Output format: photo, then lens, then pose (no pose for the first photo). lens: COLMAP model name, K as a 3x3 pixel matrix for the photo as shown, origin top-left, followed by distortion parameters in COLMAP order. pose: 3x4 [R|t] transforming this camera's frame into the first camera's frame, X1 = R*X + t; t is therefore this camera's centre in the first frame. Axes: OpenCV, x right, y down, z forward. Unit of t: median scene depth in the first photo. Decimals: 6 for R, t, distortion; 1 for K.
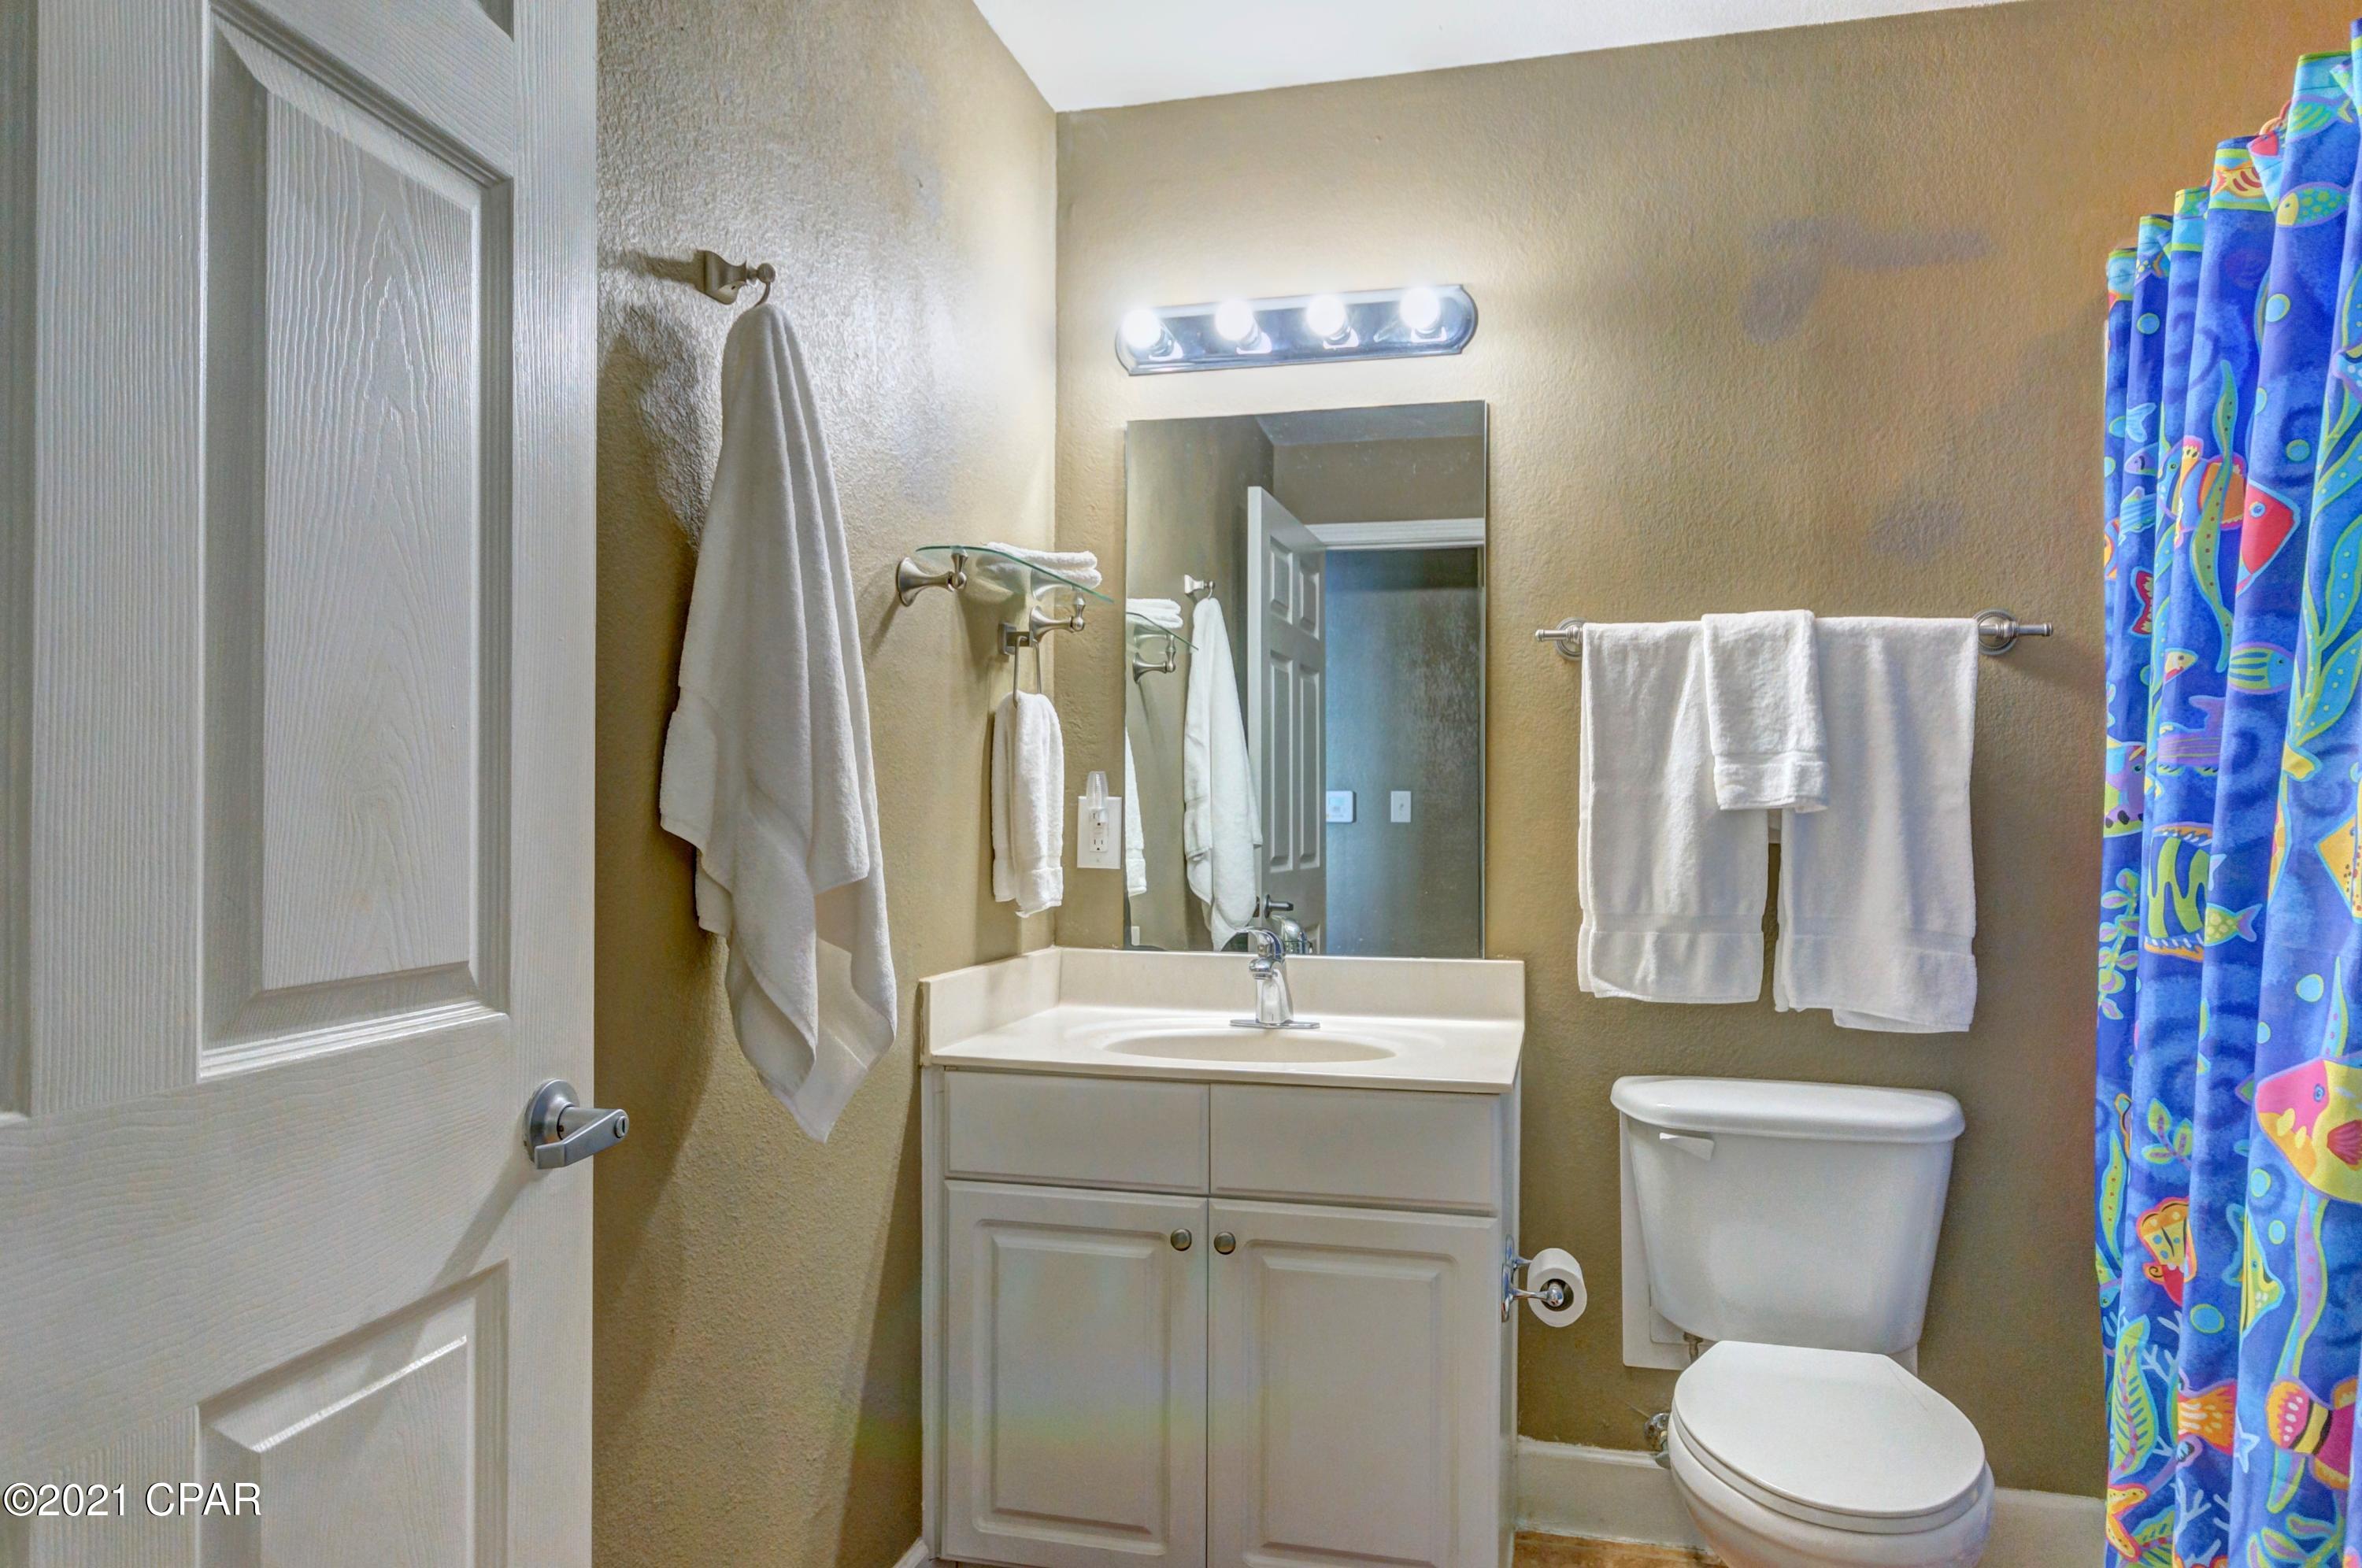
lens RADIAL K [[1513.2, 0, 1180.3], [0, 1513.2, 807.5], [0, 0, 1]] dist [-0.000470, 0.000575]
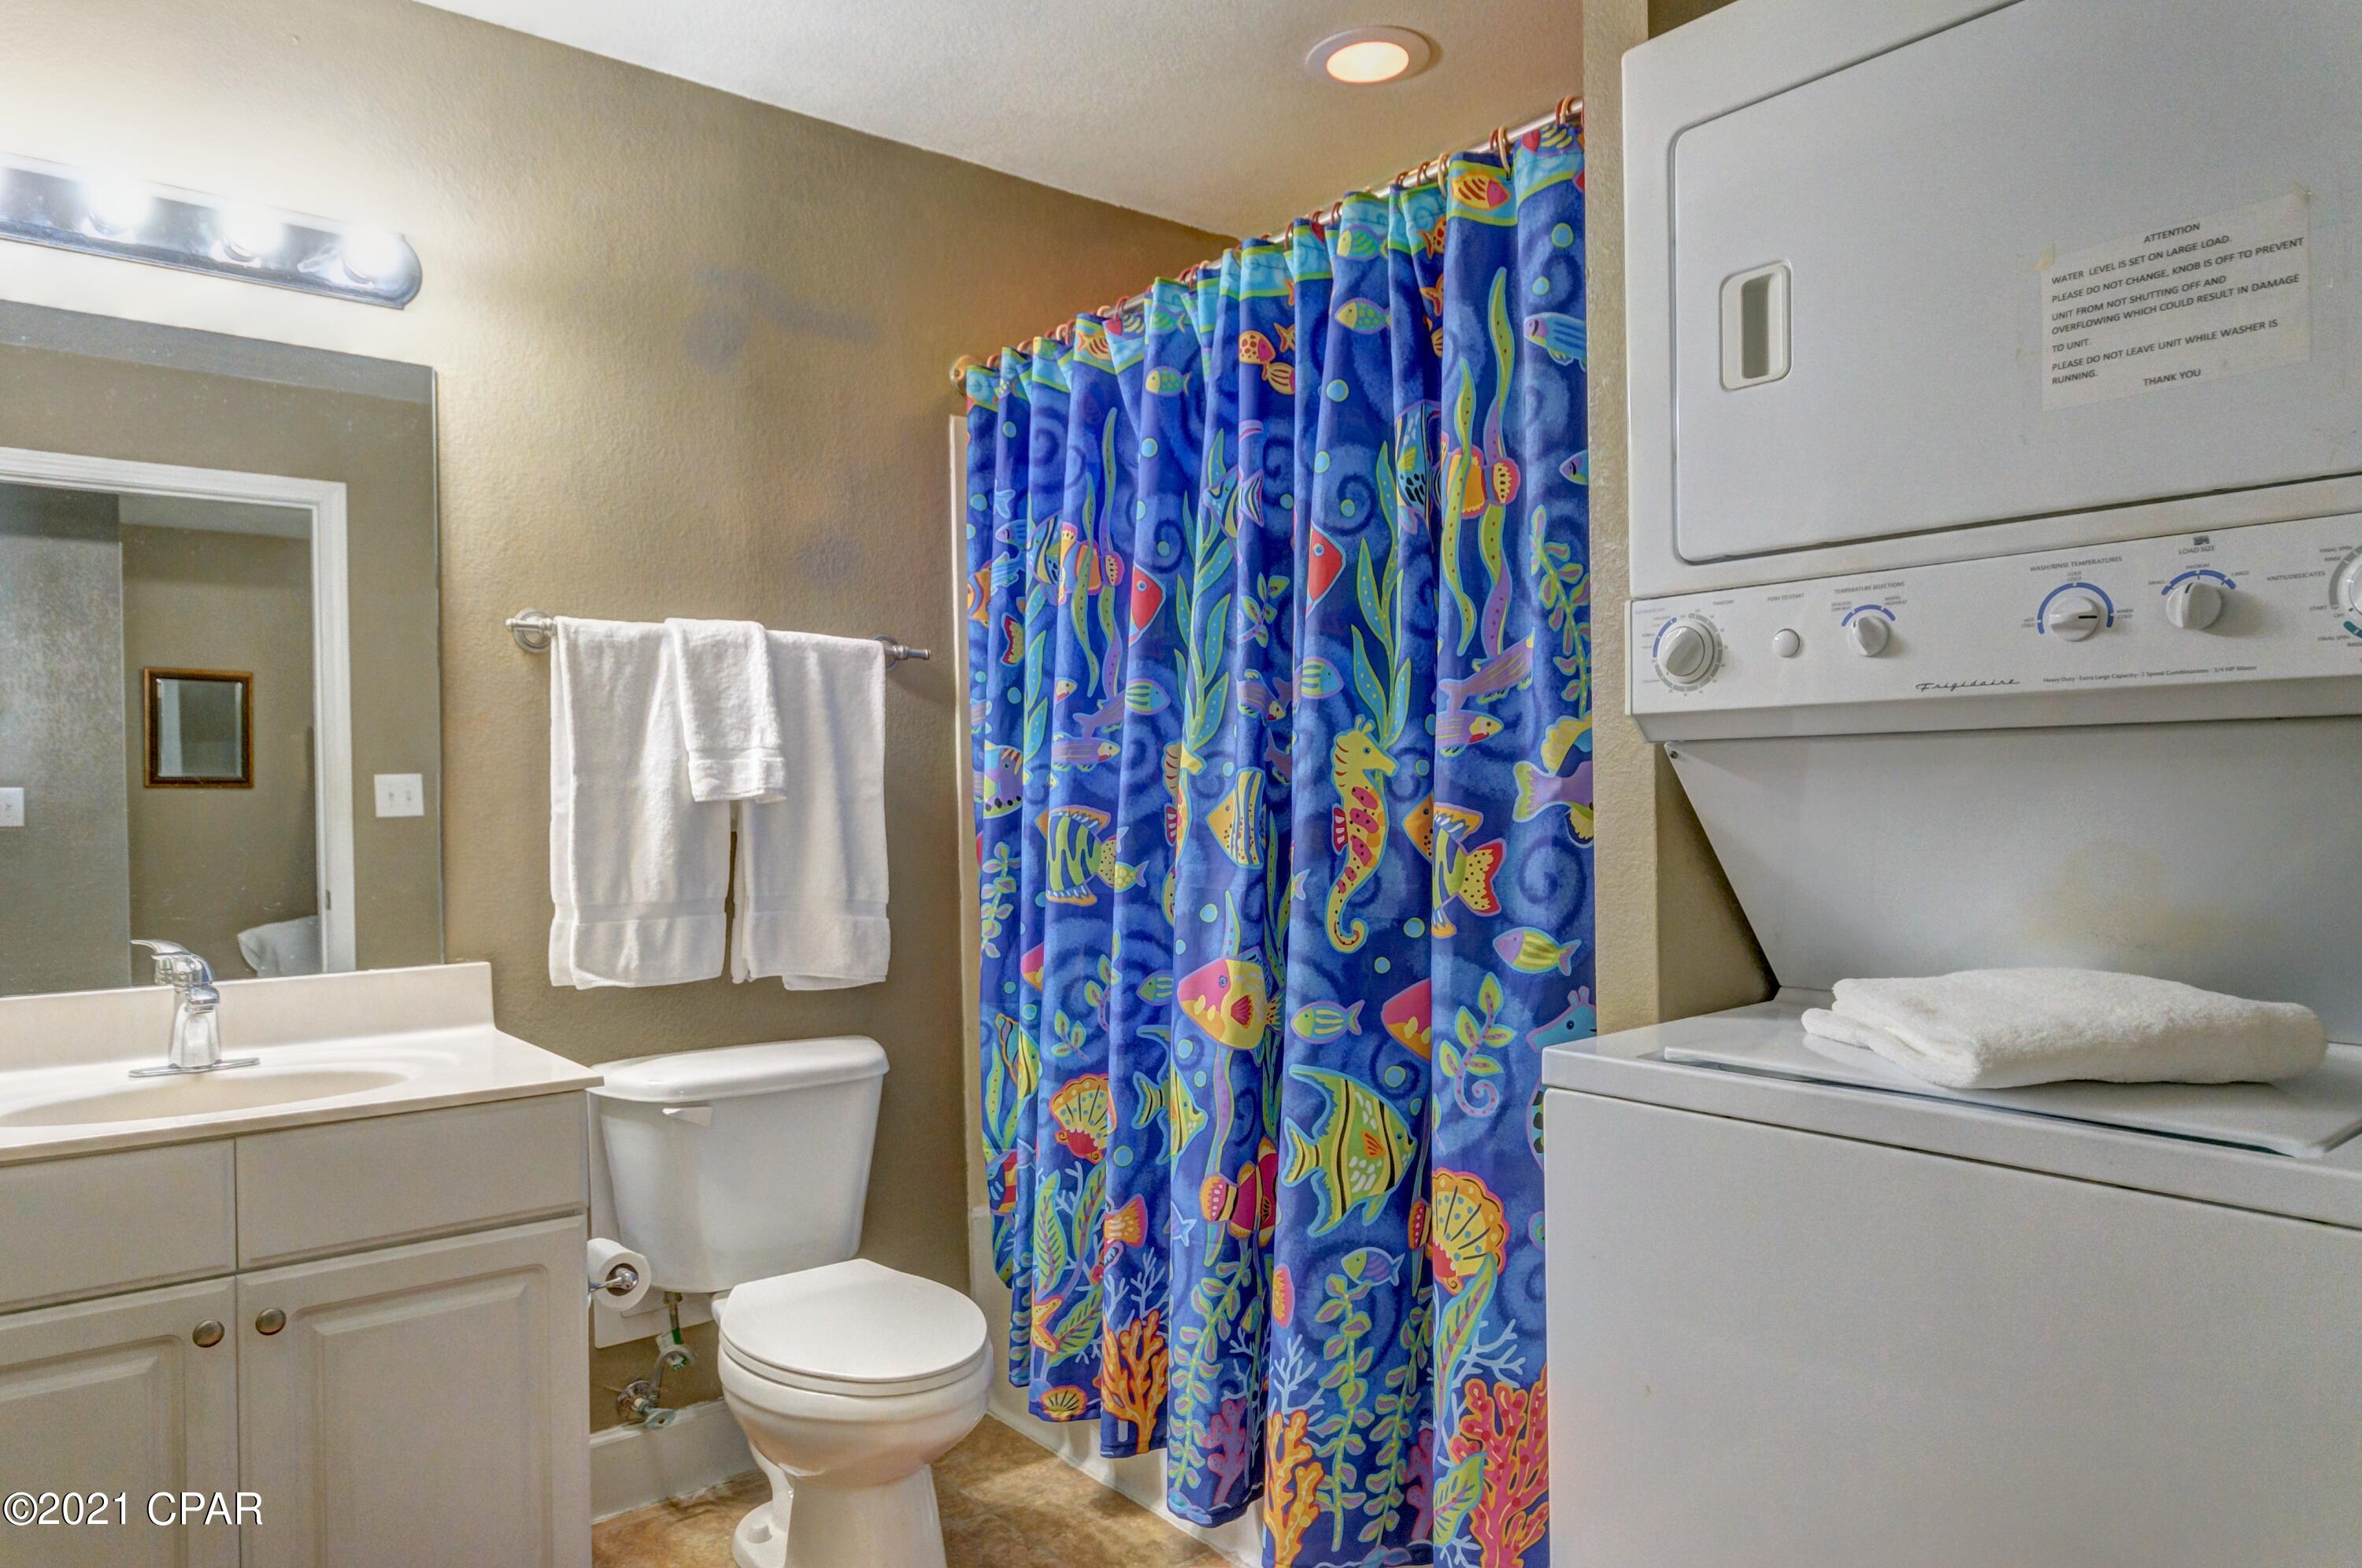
lens RADIAL K [[1513.2, 0, 1180.3], [0, 1513.2, 807.5], [0, 0, 1]] dist [-0.000470, 0.000575]
pose [[0.602656, -0.015683, 0.797847, -0.303062], [0.012894, 0.999868, 0.009915, -0.000451], [-0.797897, 0.004313, 0.602779, 0.077774]]
